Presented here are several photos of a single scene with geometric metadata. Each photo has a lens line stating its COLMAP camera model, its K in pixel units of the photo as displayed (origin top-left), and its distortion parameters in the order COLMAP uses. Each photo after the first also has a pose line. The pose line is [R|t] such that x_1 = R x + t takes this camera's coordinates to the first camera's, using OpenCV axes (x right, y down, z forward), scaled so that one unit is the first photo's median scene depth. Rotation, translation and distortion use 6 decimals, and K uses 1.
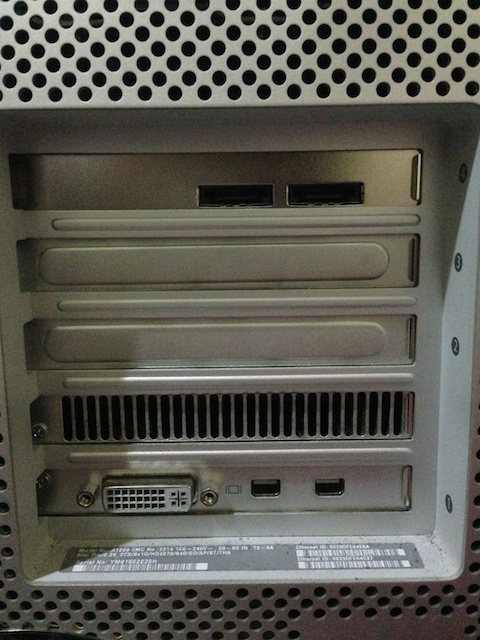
lens RADIAL K [[750.2, 0, 240.0], [0, 750.2, 320.3], [0, 0, 1]] dist [-0.080273, 0.000000]
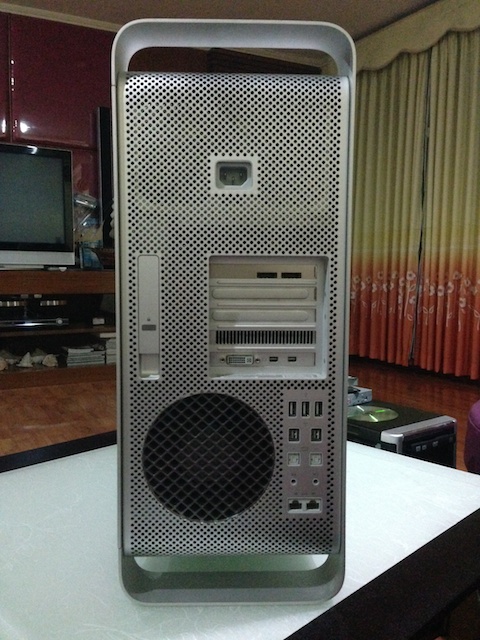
lens RADIAL K [[750.2, 0, 240.0], [0, 750.2, 320.0], [0, 0, 1]] dist [-0.080273, 0.000000]
pose [[0.999477, 0.015033, 0.028637, -0.239579], [-0.013805, 0.998997, -0.042600, 0.210348], [-0.029249, 0.042182, 0.998682, -2.652118]]
